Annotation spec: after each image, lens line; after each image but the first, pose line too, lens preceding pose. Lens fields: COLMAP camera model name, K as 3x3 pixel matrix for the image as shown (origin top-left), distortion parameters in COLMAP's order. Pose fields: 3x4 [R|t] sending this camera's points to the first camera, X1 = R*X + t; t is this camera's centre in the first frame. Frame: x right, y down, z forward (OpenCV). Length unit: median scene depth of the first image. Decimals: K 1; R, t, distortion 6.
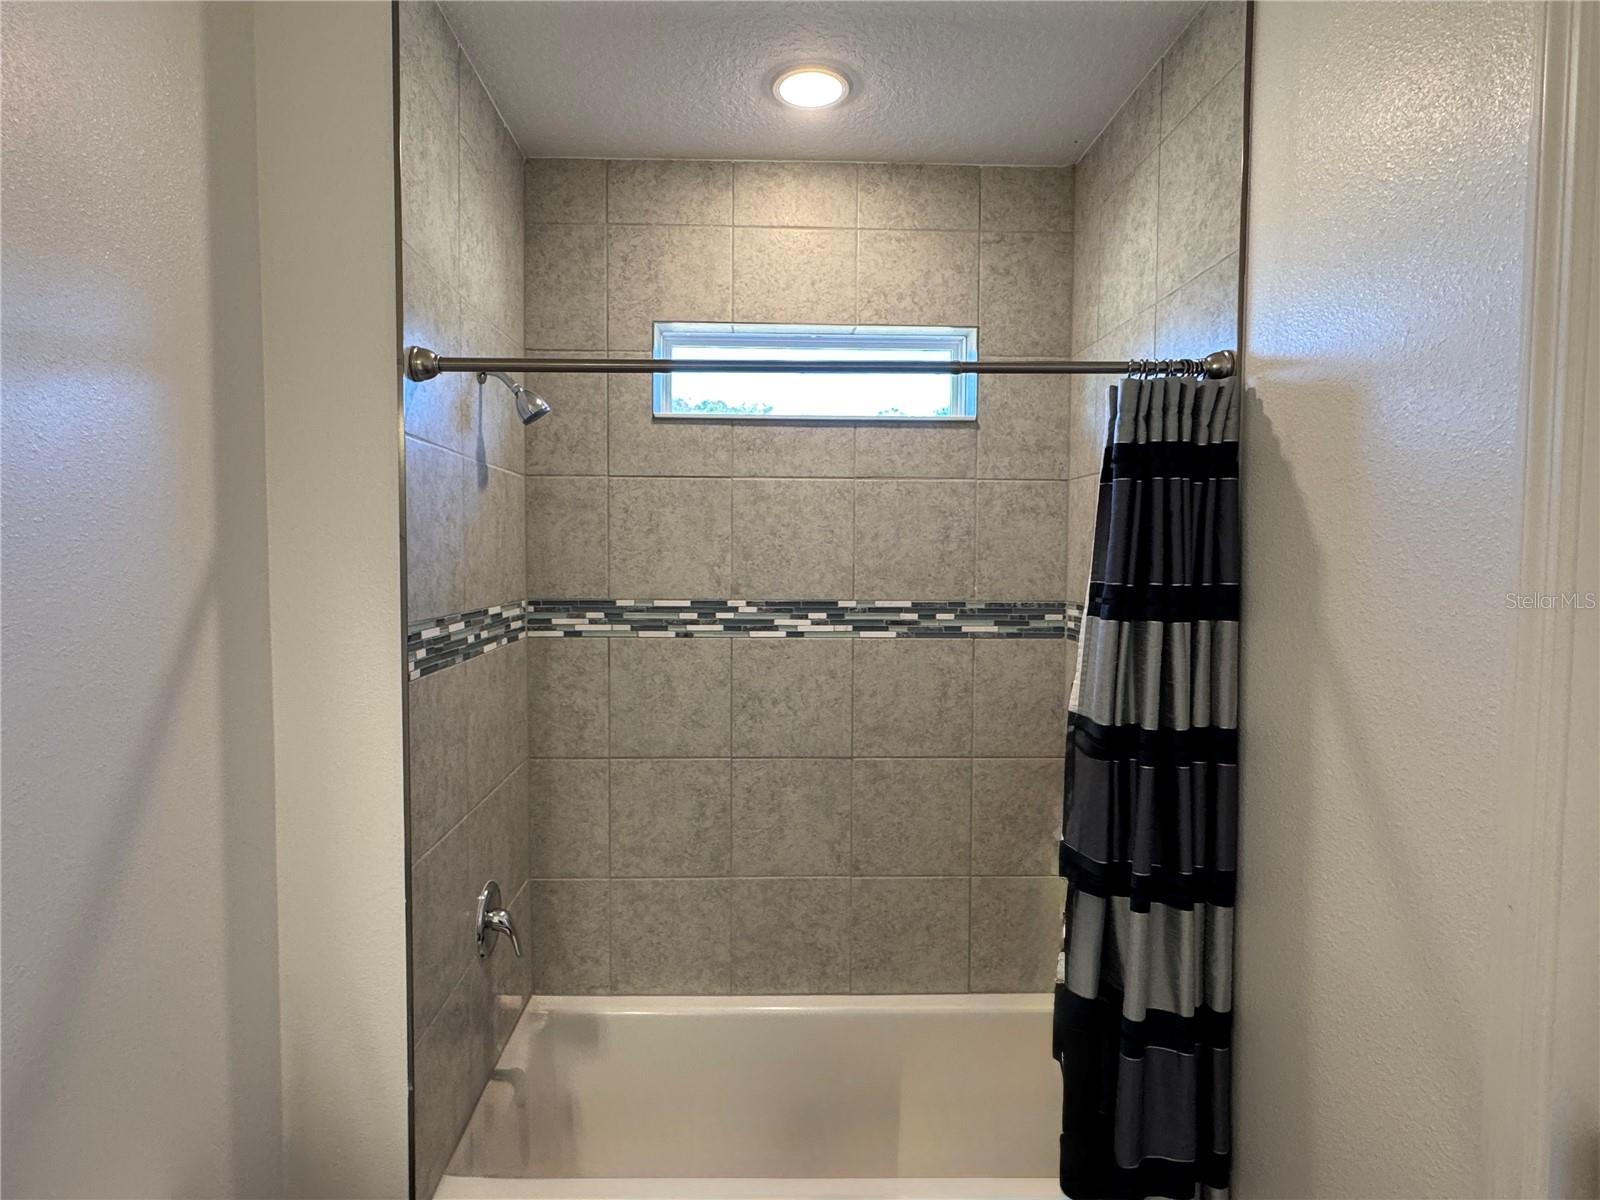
lens RADIAL K [[896.2, 0, 800.0], [0, 896.2, 600.0], [0, 0, 1]] dist [-0.000489, -0.000083]
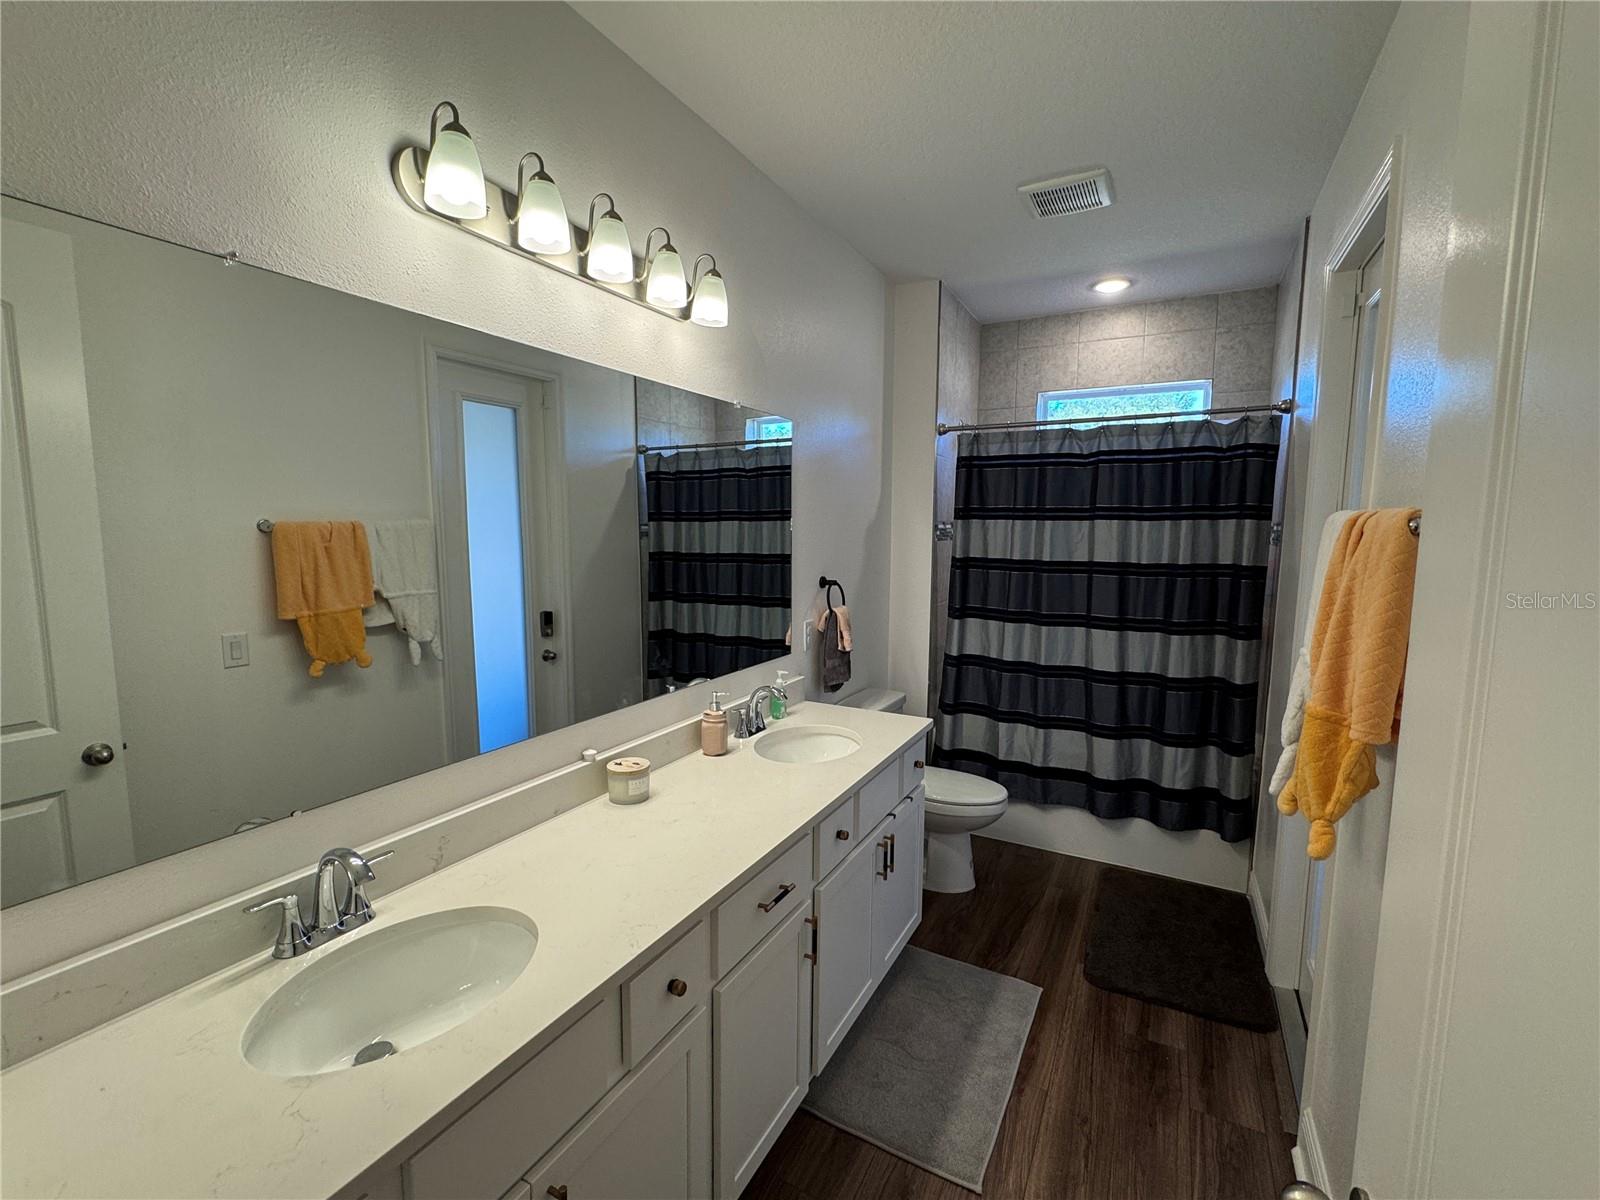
lens RADIAL K [[701.2, 0, 800.0], [0, 701.2, 600.0], [0, 0, 1]] dist [-0.003219, -0.001118]
pose [[0.861934, 0.054462, -0.504088, 0.222522], [-0.025784, 0.997636, 0.063697, 0.096048], [0.506365, -0.041905, 0.861300, -0.769303]]
